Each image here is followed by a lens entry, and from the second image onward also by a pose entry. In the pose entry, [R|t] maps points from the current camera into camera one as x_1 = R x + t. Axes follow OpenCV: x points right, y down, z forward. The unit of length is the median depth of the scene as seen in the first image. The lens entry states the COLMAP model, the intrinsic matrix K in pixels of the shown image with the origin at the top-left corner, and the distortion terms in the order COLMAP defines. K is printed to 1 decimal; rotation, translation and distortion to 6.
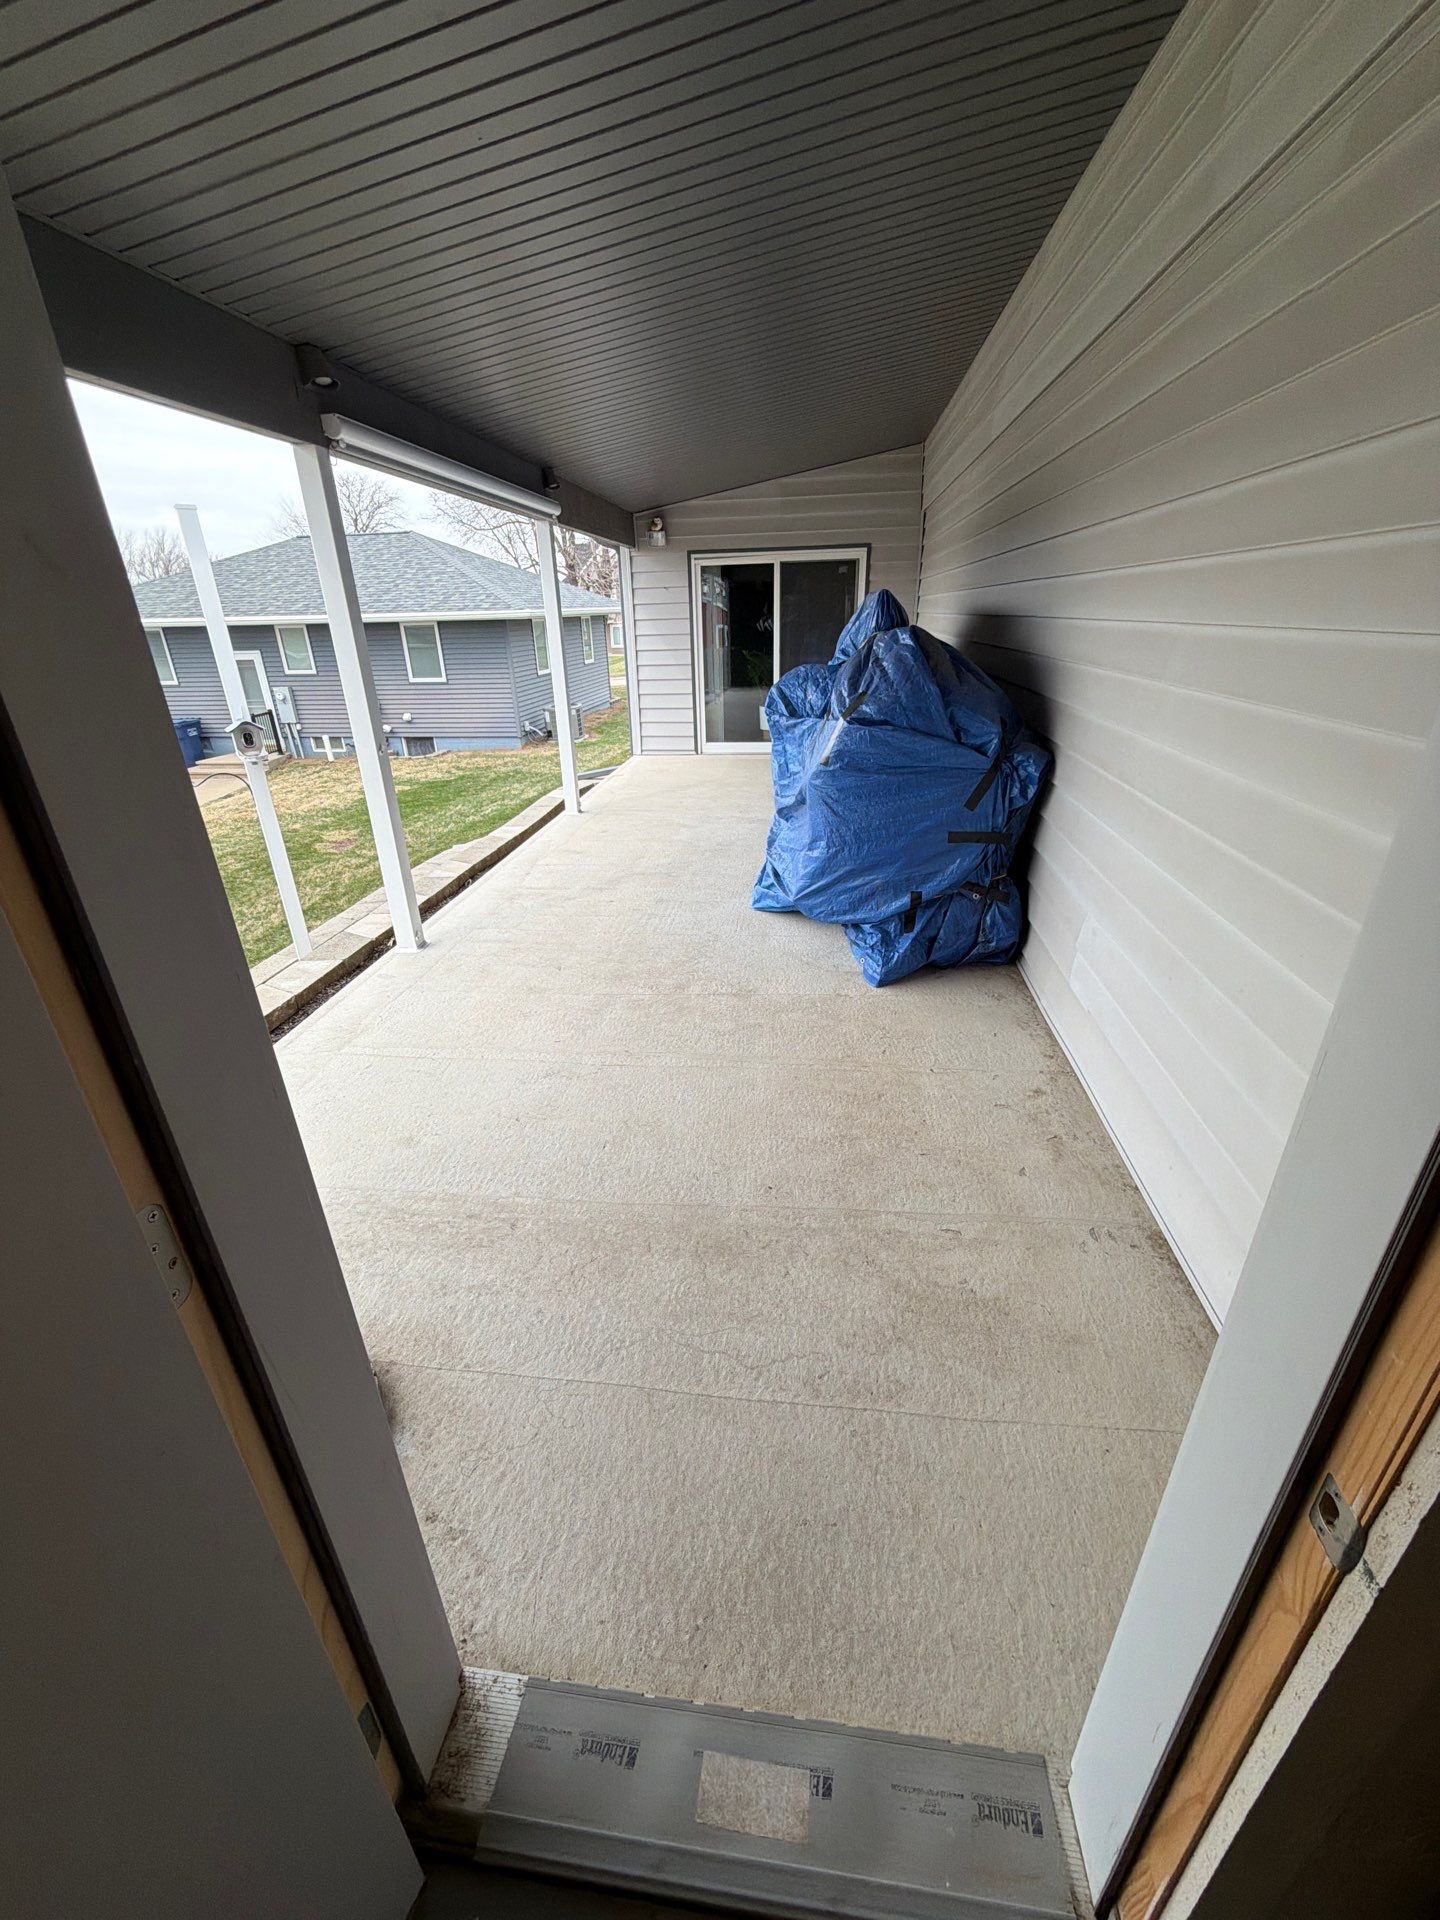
lens RADIAL K [[768.9, 0, 712.8], [0, 768.9, 959.8], [0, 0, 1]] dist [-0.001194, -0.000082]
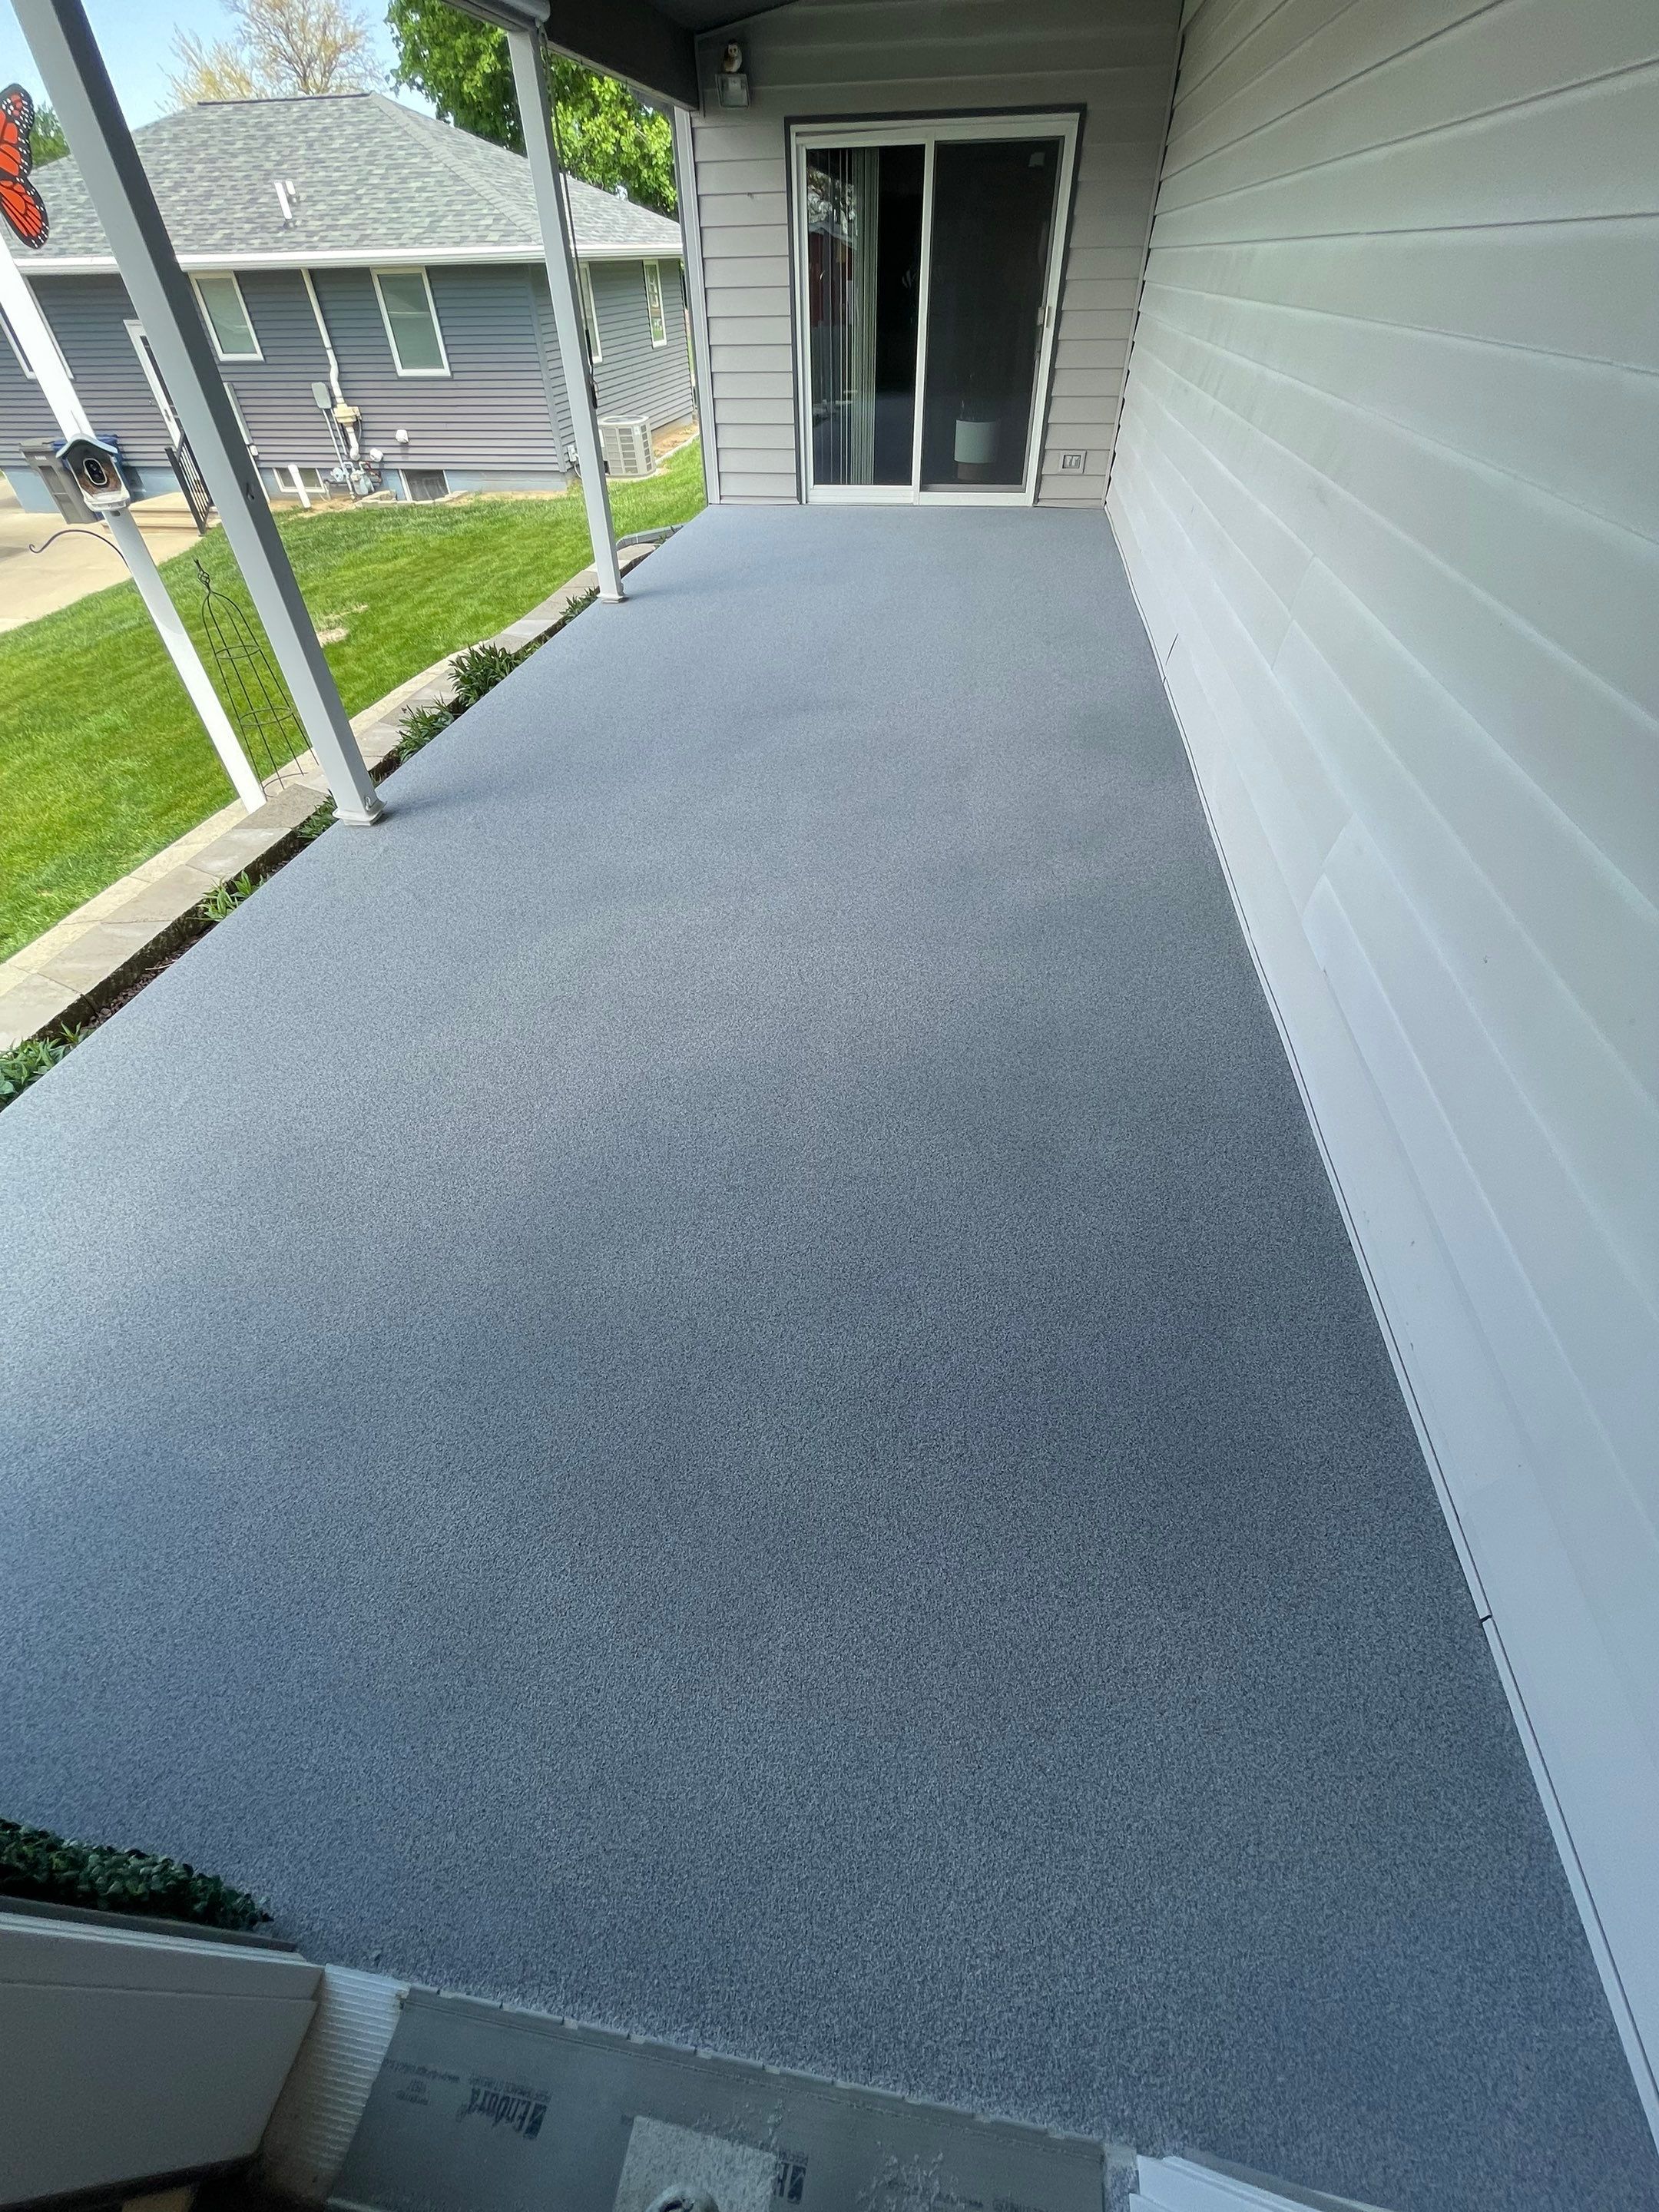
lens RADIAL K [[885.9, 0, 821.6], [0, 885.9, 1102.8], [0, 0, 1]] dist [-0.001194, -0.000082]
pose [[0.999683, 0.021465, -0.013178, 0.022420], [-0.015931, 0.944095, 0.329287, -0.022720], [0.019509, -0.328973, 0.944138, 0.075619]]
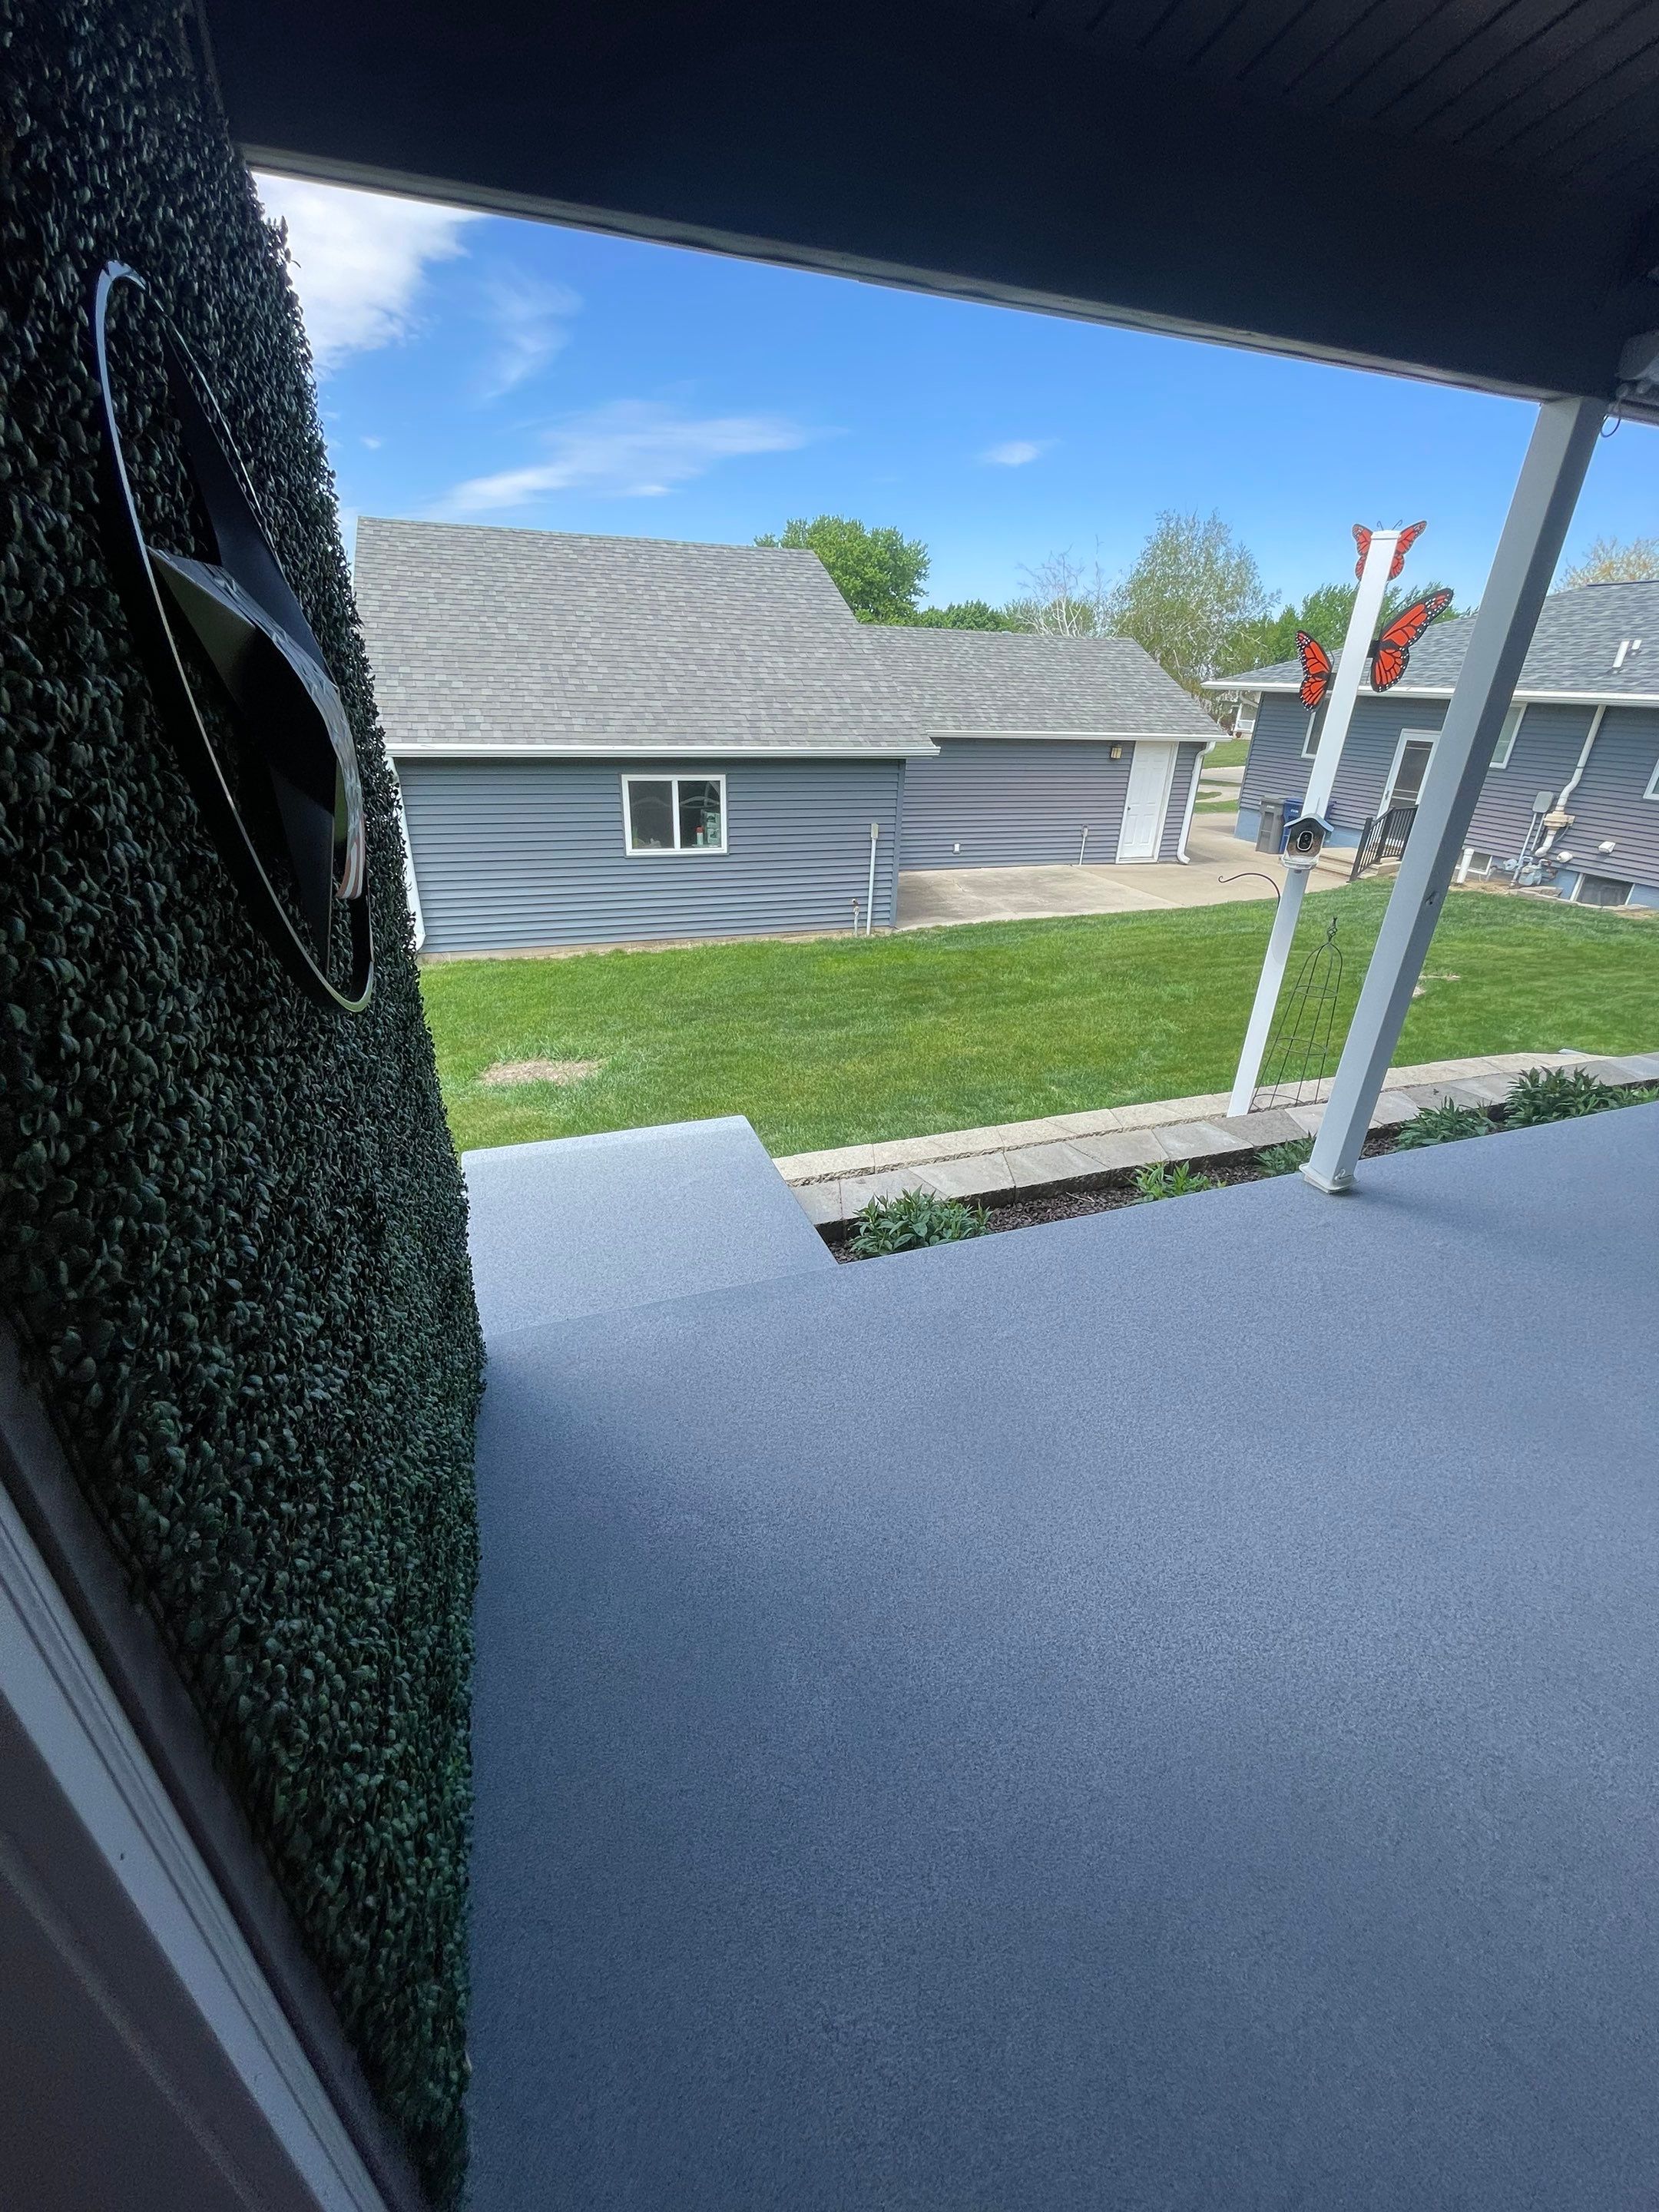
lens RADIAL K [[885.9, 0, 835.8], [0, 885.9, 1103.5], [0, 0, 1]] dist [-0.001194, -0.000082]
pose [[0.461359, 0.420925, -0.781005, -0.006662], [-0.405937, 0.882893, 0.236041, -0.042523], [0.788900, 0.208139, 0.578200, 0.099788]]
